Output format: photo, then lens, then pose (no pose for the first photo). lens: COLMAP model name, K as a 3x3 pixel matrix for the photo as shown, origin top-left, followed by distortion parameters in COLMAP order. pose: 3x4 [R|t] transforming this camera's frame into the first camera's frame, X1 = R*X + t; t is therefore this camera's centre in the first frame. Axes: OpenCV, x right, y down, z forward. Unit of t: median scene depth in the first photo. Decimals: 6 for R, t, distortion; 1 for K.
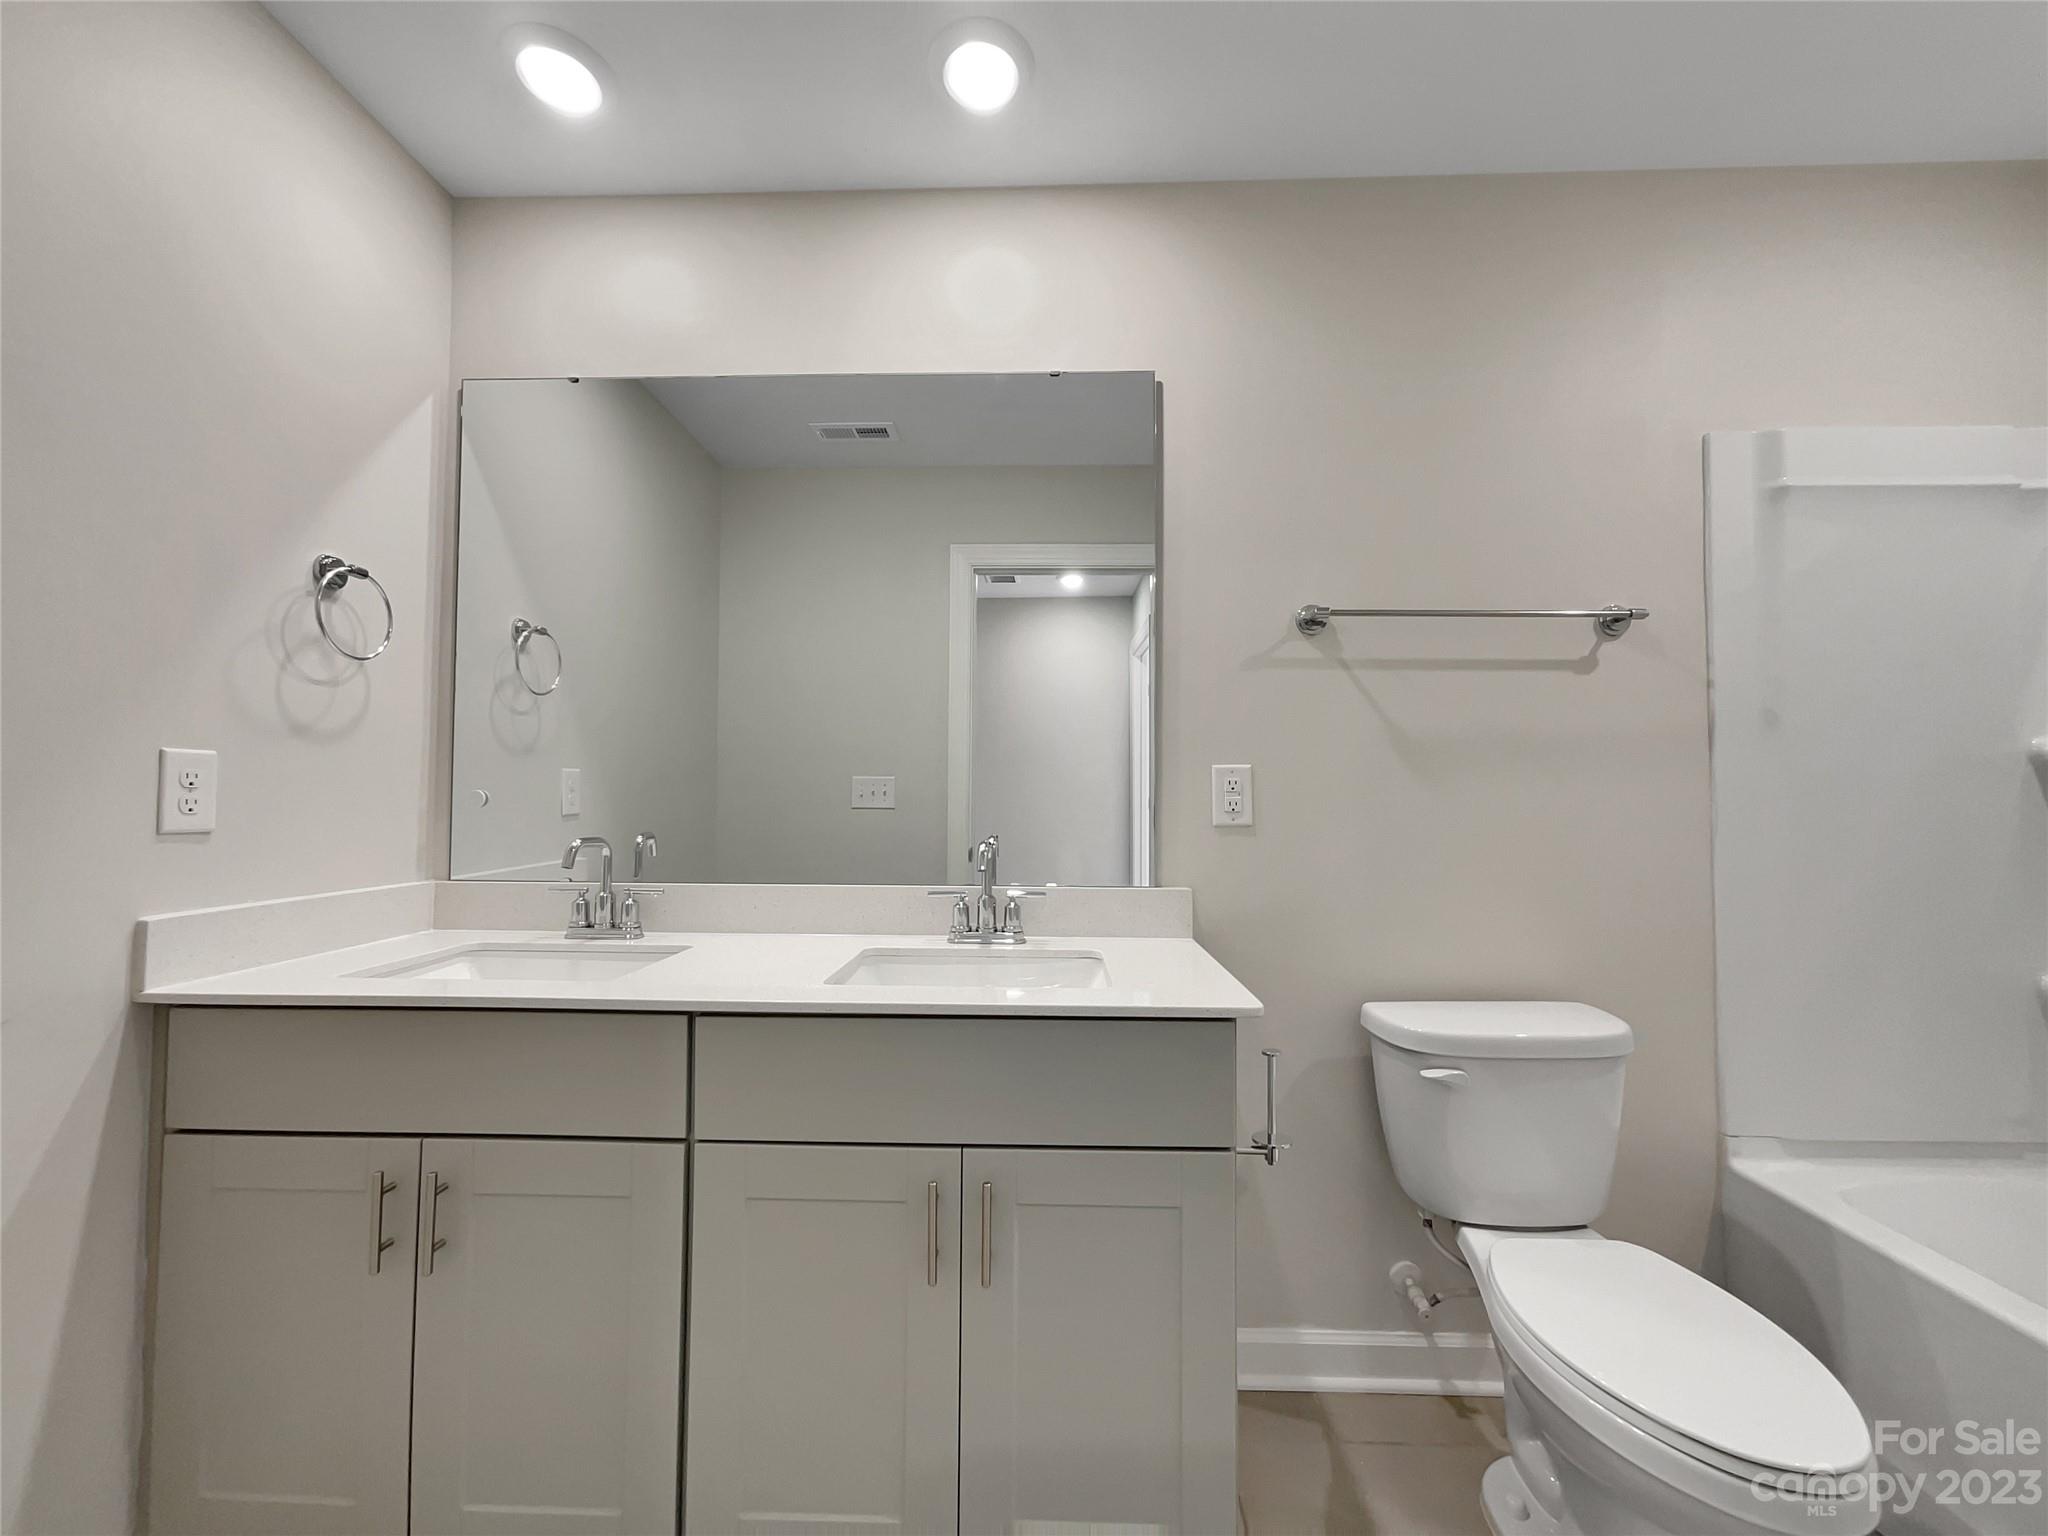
lens RADIAL K [[816.8, 0, 1027.6], [0, 816.8, 765.4], [0, 0, 1]] dist [-0.003998, 0.001925]
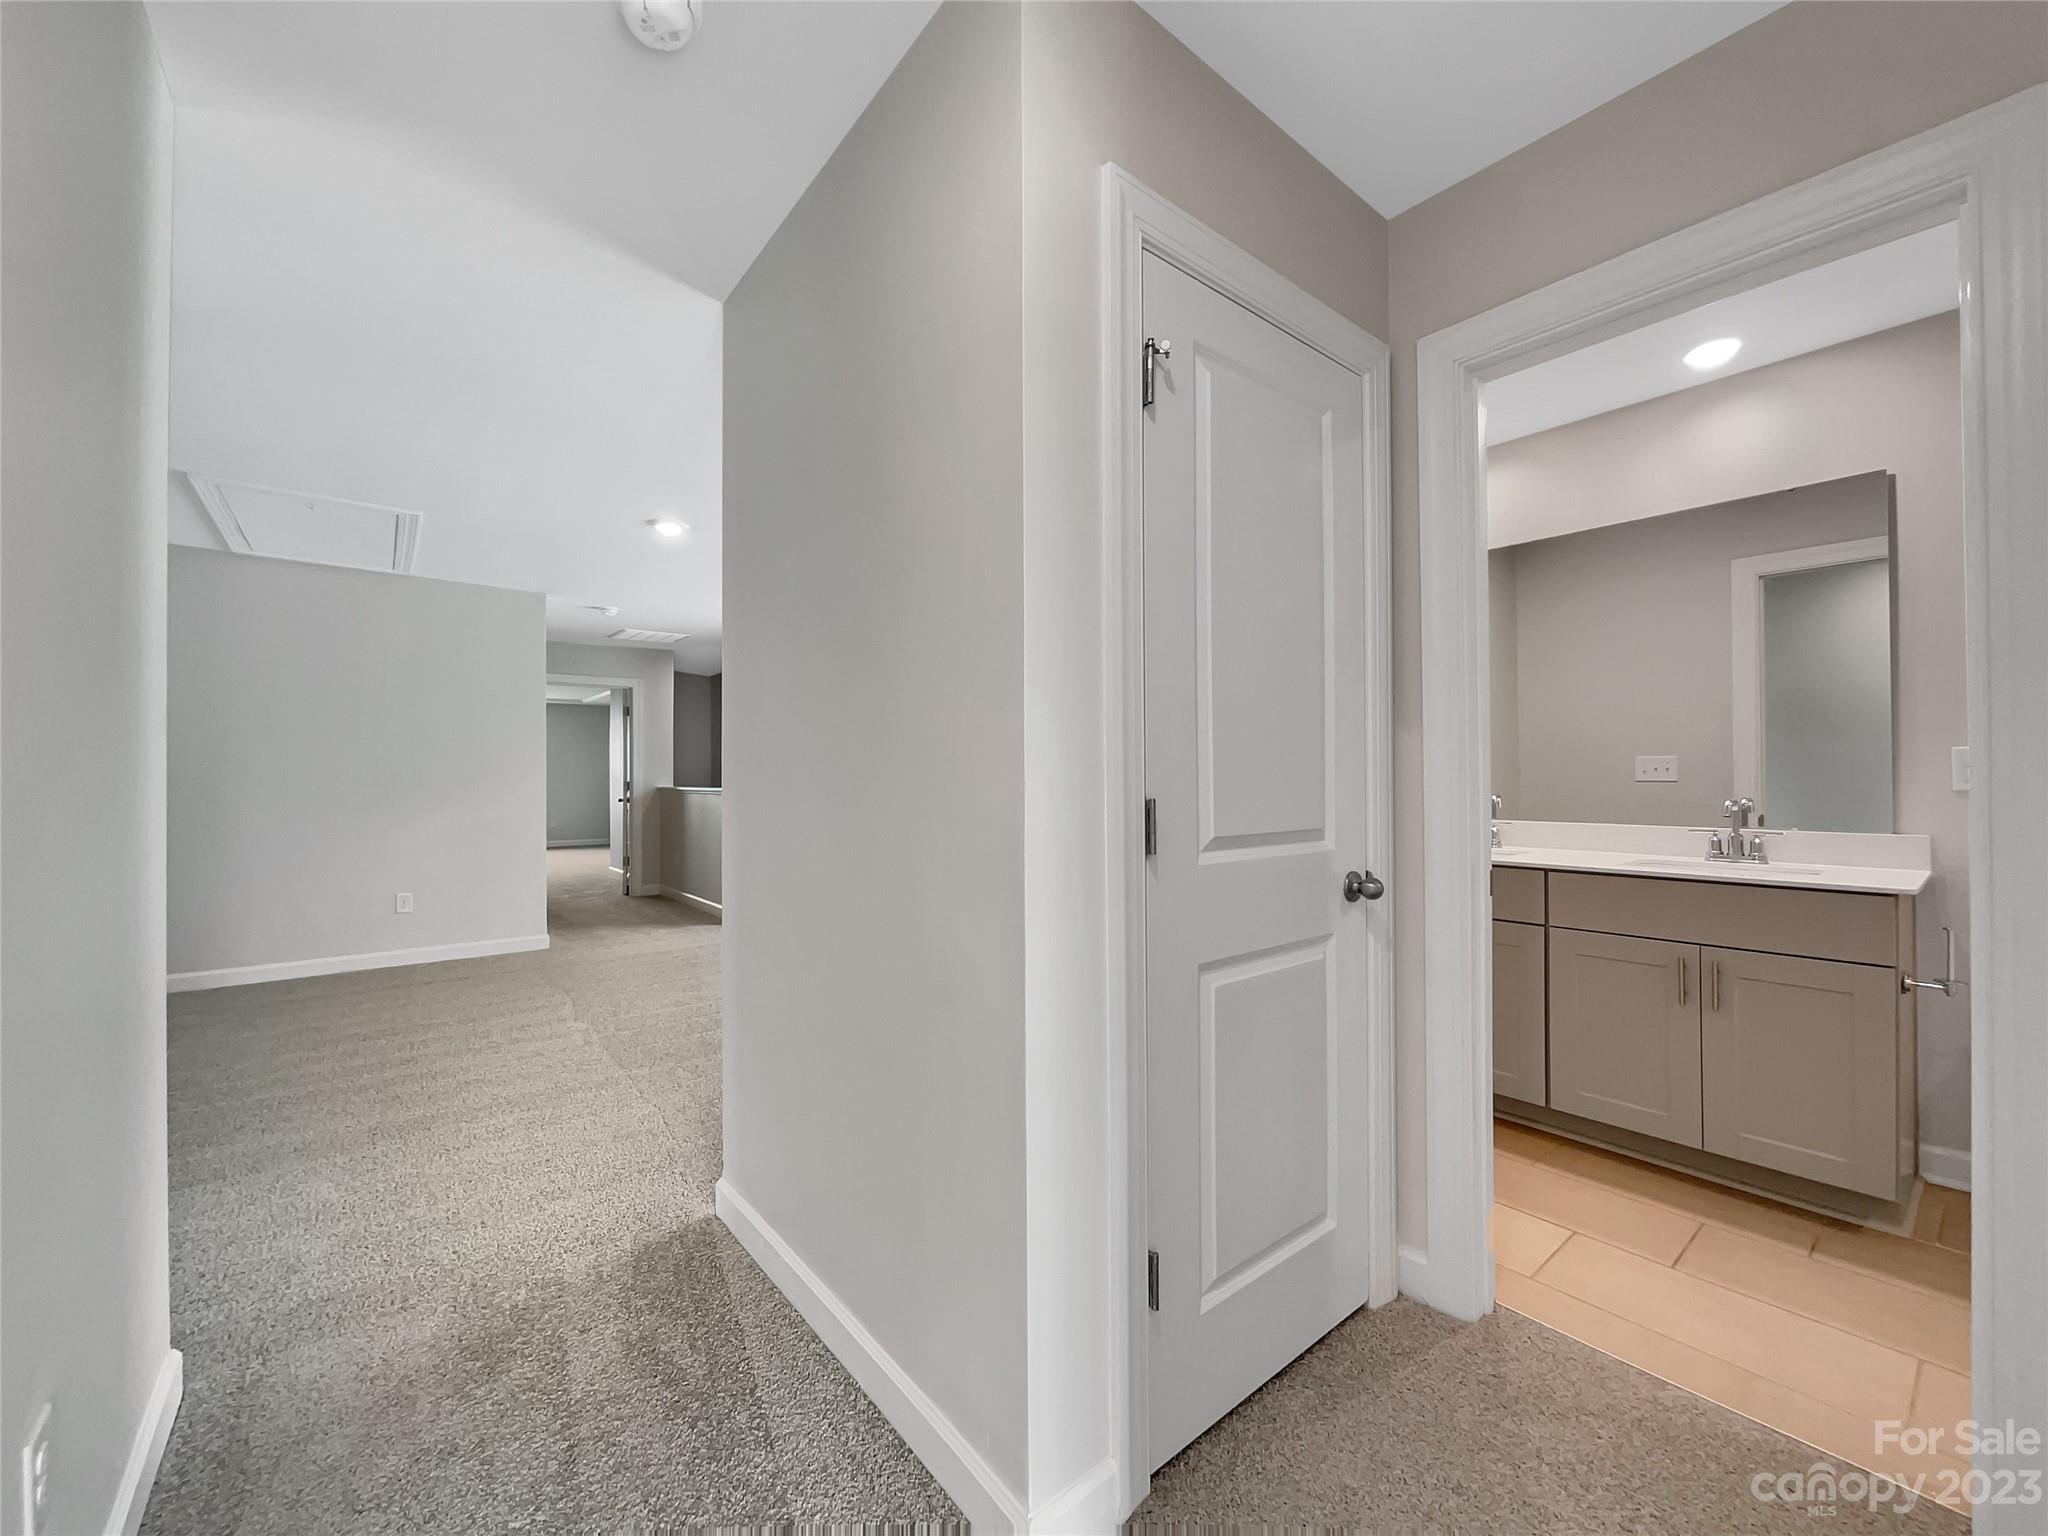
lens RADIAL K [[816.8, 0, 1021.3], [0, 816.8, 762.6], [0, 0, 1]] dist [-0.003998, 0.001925]
pose [[0.645202, -0.018442, -0.763789, 0.365474], [0.038757, 0.999212, 0.008614, -0.066032], [0.763028, -0.035160, 0.645408, -1.492070]]
